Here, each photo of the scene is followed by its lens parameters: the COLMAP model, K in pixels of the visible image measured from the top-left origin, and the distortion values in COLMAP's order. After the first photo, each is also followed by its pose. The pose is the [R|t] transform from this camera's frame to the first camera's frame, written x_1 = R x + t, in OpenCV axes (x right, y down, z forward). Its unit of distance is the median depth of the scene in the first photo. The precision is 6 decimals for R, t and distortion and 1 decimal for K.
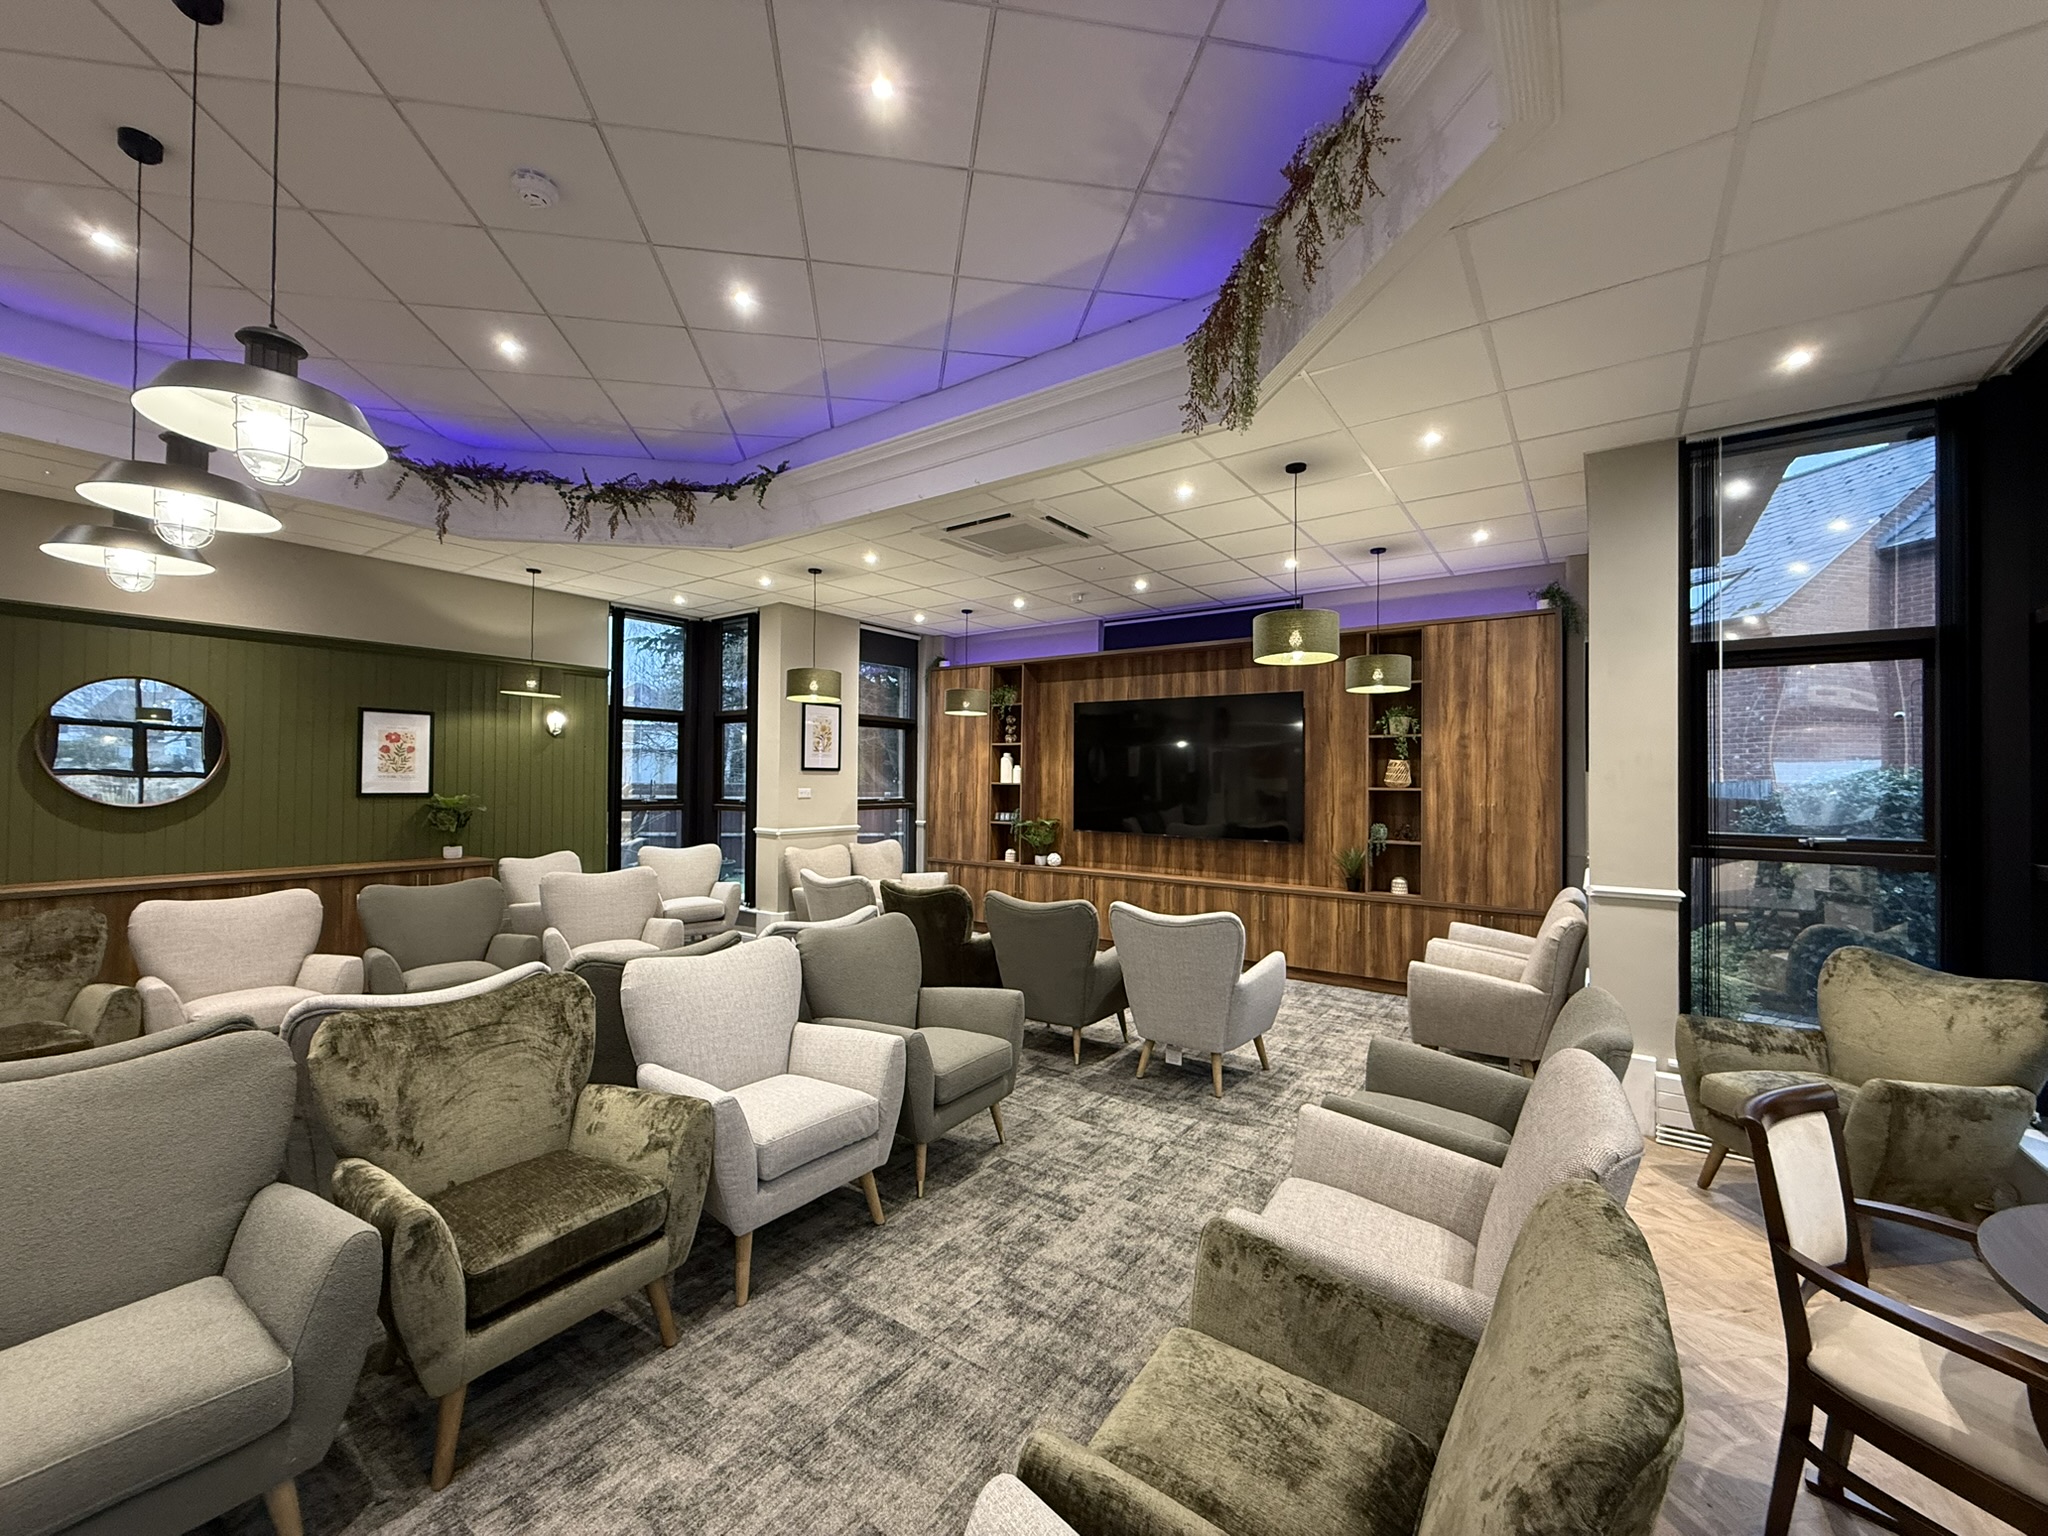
lens RADIAL K [[812.8, 0, 1018.7], [0, 812.8, 767.4], [0, 0, 1]] dist [-0.000232, -0.000204]
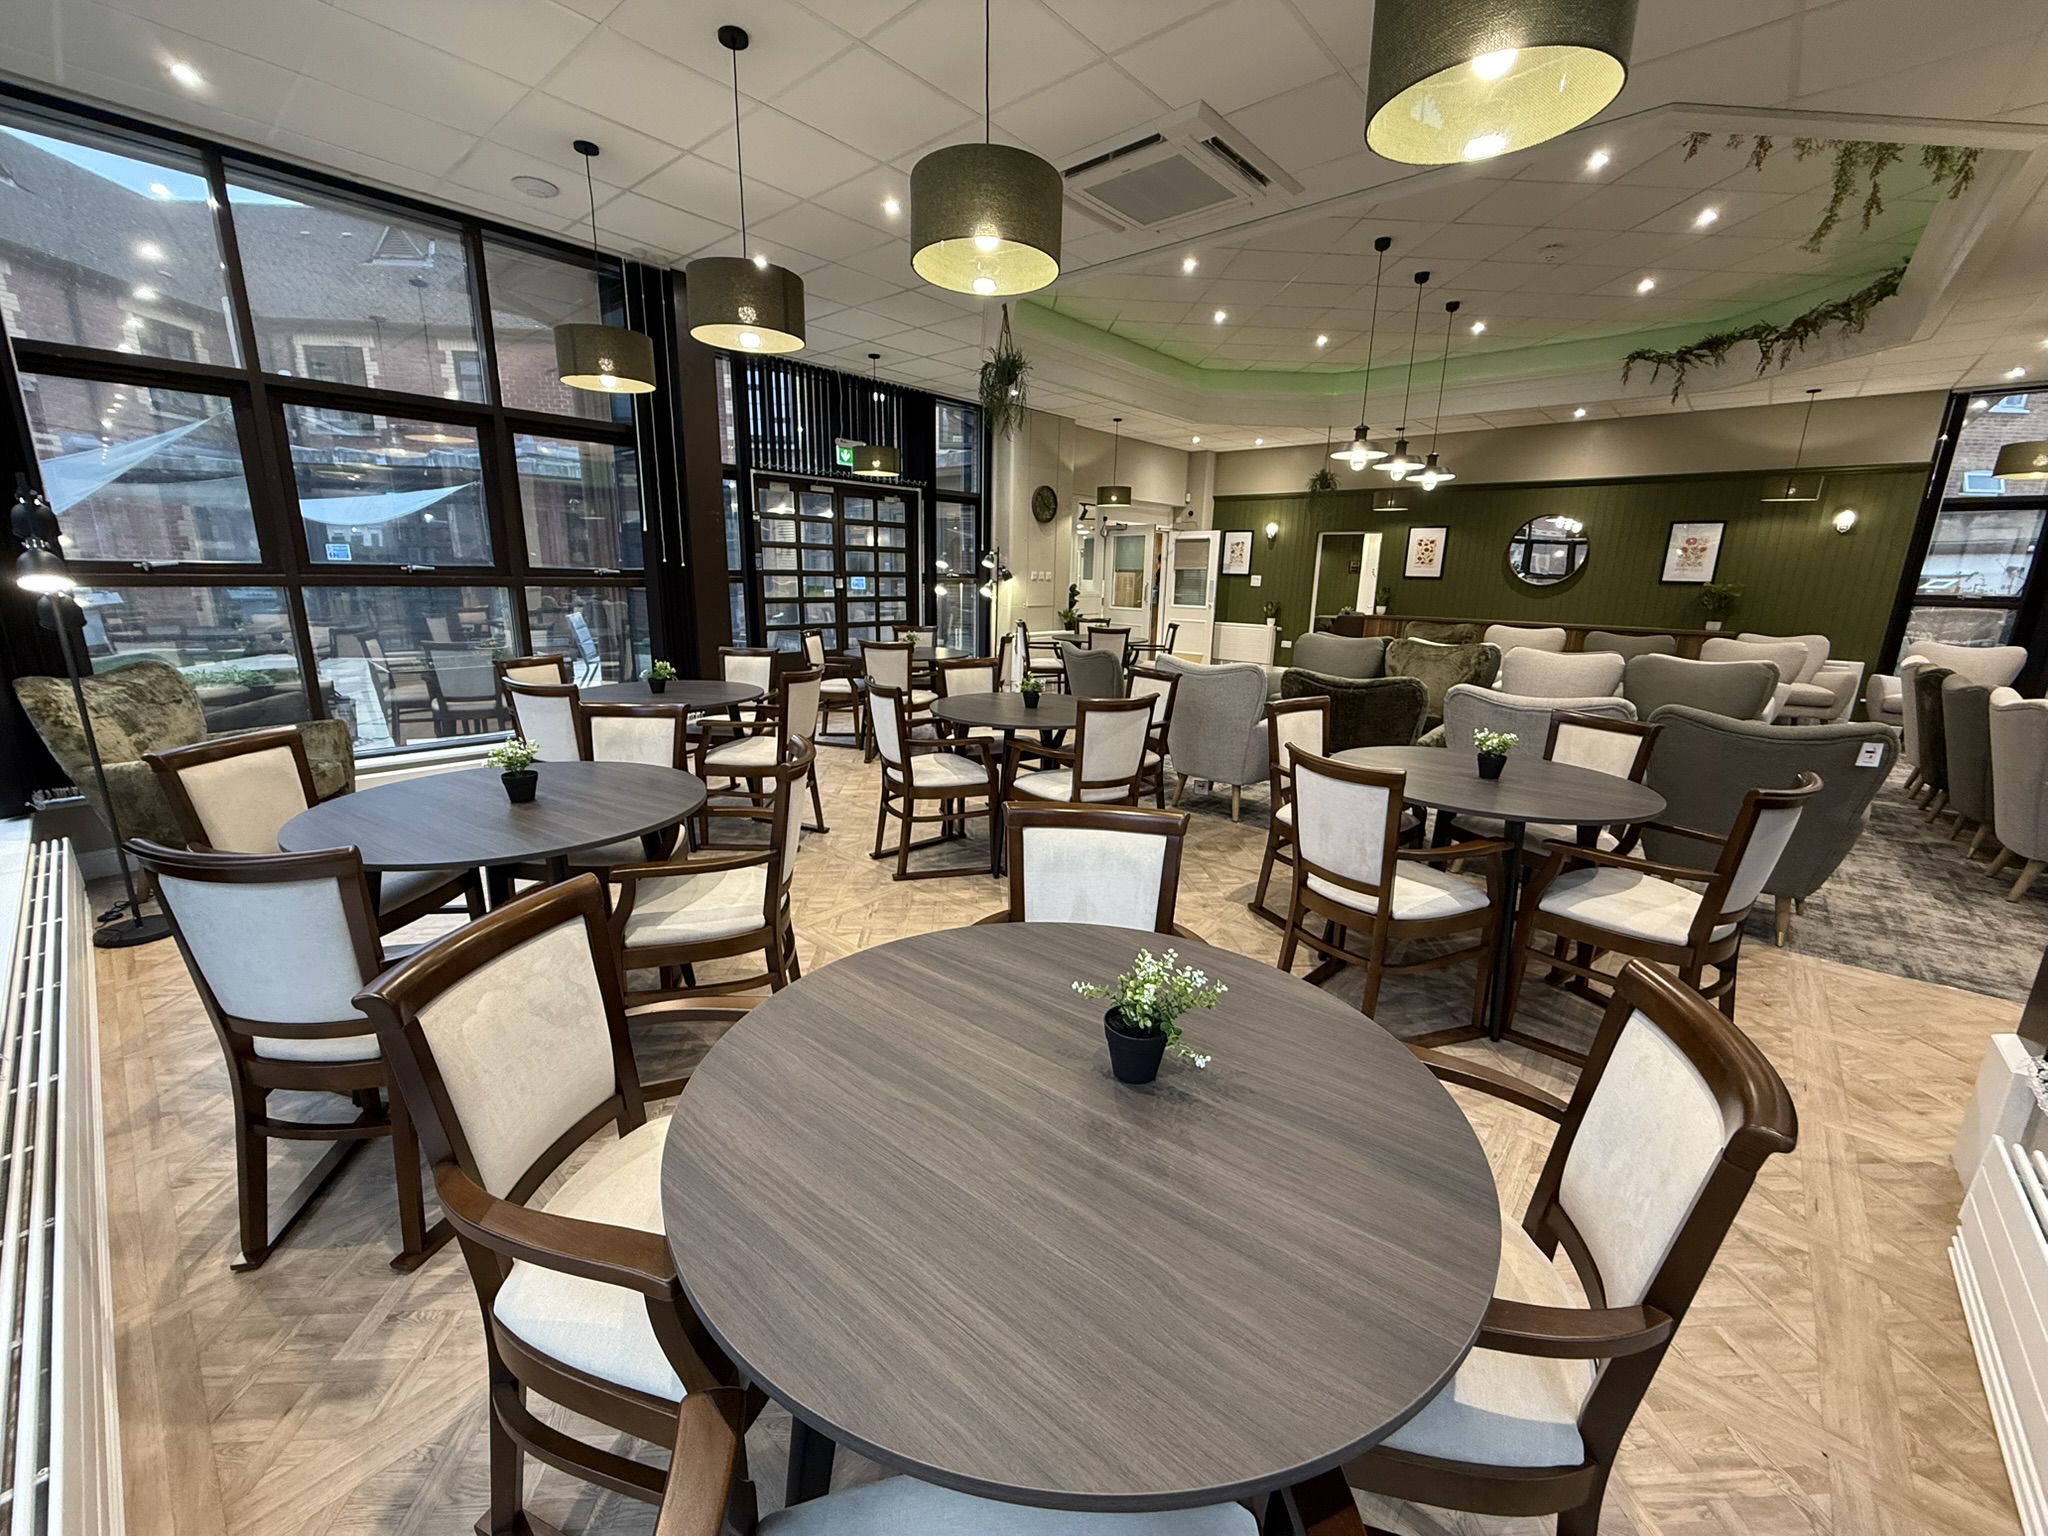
lens RADIAL K [[812.8, 0, 1016.1], [0, 812.8, 769.9], [0, 0, 1]] dist [-0.000232, -0.000204]
pose [[-0.102803, 0.227060, -0.968440, 0.838655], [-0.006785, 0.973415, 0.228947, 0.035799], [0.994679, 0.030107, -0.098530, -0.032914]]
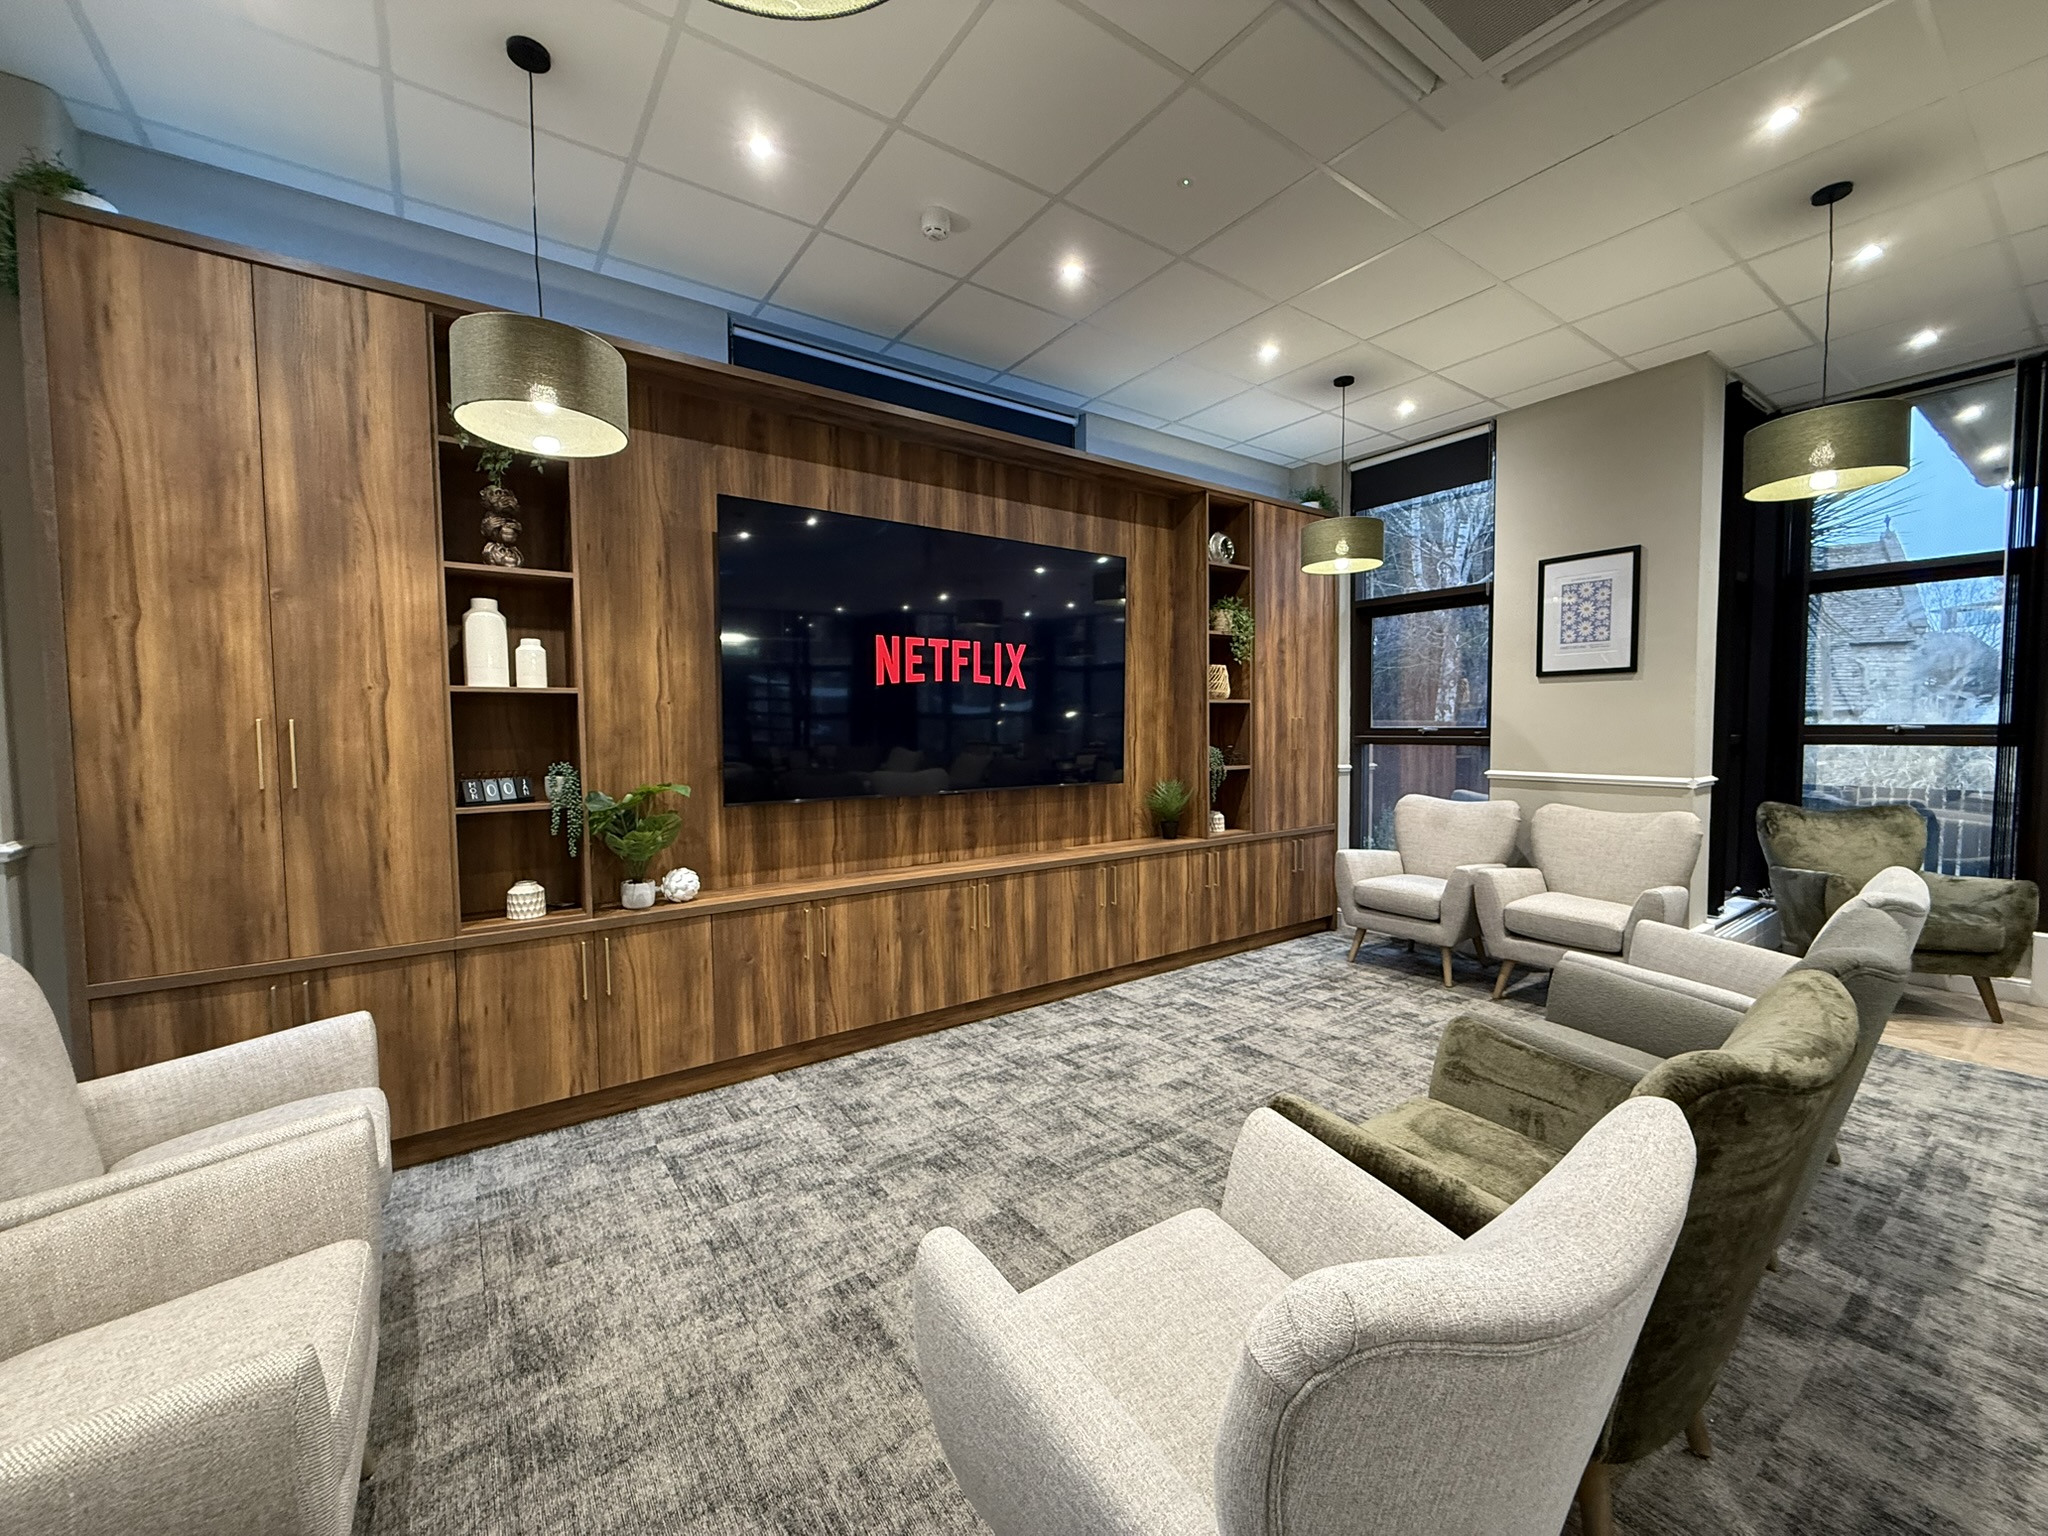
lens RADIAL K [[812.8, 0, 1015.4], [0, 812.8, 768.4], [0, 0, 1]] dist [-0.000232, -0.000204]
pose [[0.325462, -0.061632, 0.943544, -0.363992], [-0.001270, 0.997844, 0.065617, 0.041112], [-0.945554, -0.022554, 0.324682, 0.954173]]
